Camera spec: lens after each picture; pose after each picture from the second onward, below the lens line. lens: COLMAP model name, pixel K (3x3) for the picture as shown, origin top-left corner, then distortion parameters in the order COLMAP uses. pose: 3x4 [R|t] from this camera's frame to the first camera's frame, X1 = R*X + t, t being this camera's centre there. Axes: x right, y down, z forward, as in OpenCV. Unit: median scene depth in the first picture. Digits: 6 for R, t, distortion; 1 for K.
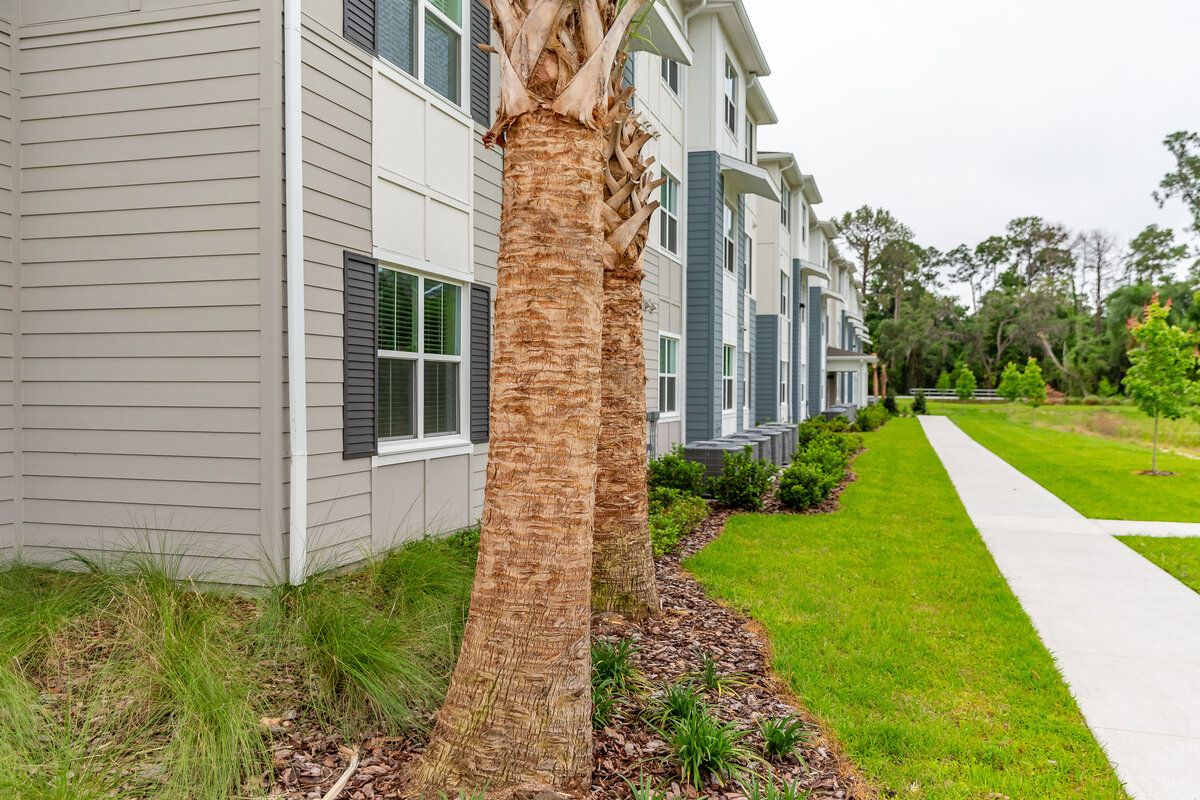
lens RADIAL K [[990.4, 0, 568.9], [0, 990.4, 409.9], [0, 0, 1]] dist [-0.013096, 0.029817]
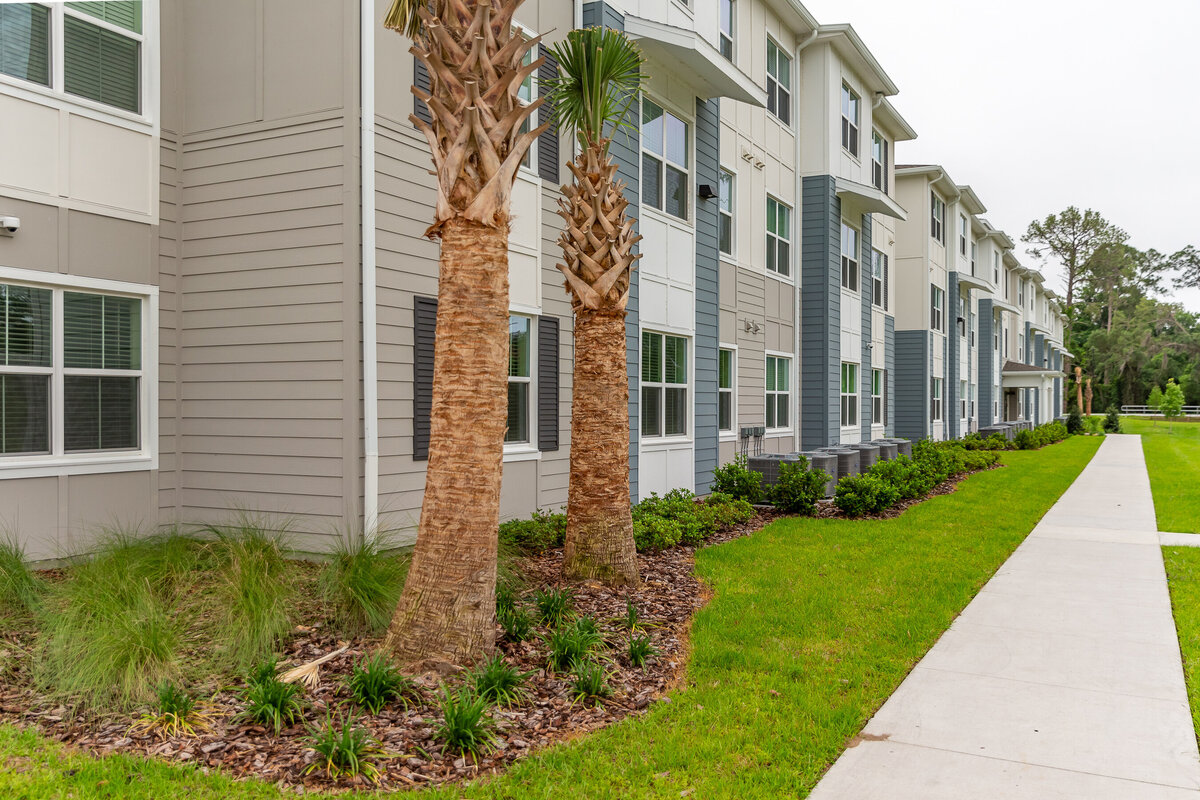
lens RADIAL K [[990.4, 0, 542.7], [0, 990.4, 407.6], [0, 0, 1]] dist [-0.013096, 0.029817]
pose [[0.980539, -0.003142, -0.196300, 0.137763], [-0.000944, 0.999785, -0.020718, 0.006466], [0.196323, 0.020500, 0.980325, -0.156332]]
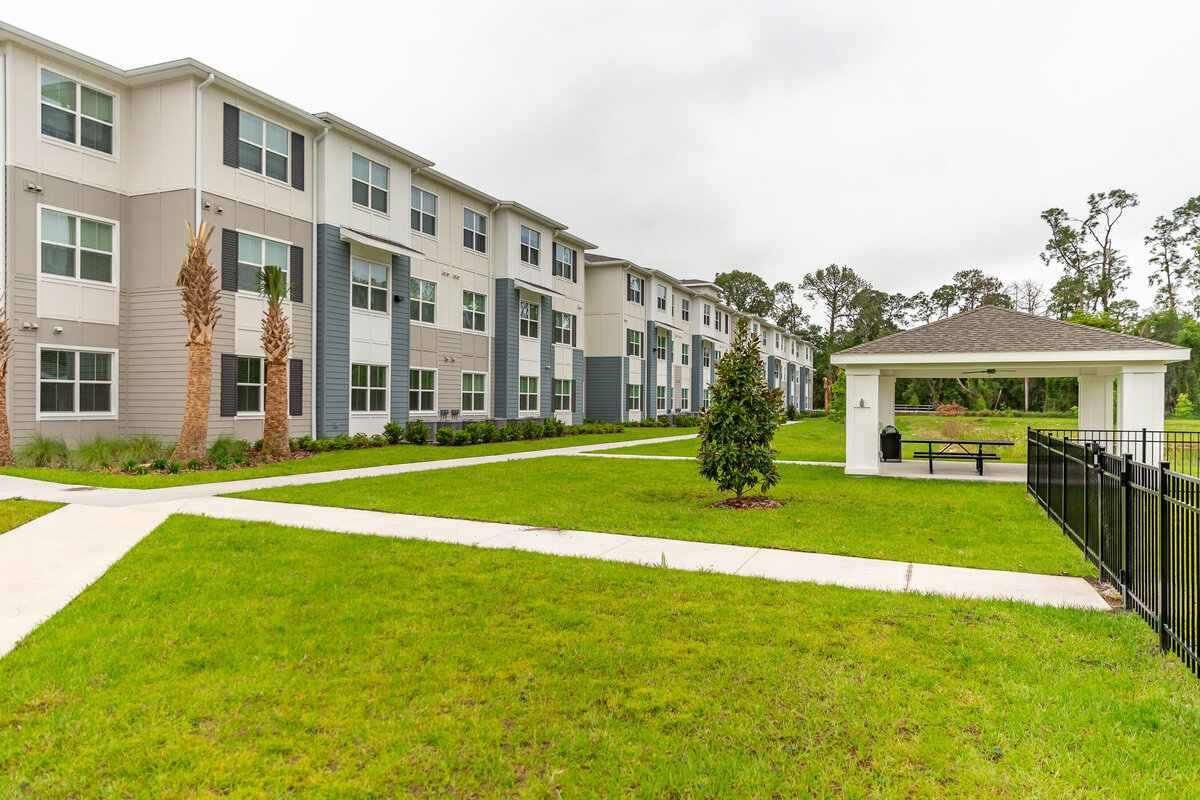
lens RADIAL K [[805.3, 0, 580.4], [0, 805.3, 403.6], [0, 0, 1]] dist [0.012037, -0.001646]
pose [[0.994654, 0.000795, -0.103257, 0.974719], [-0.003232, 0.999720, -0.023440, 0.052377], [0.103210, 0.023649, 0.994378, -1.222640]]
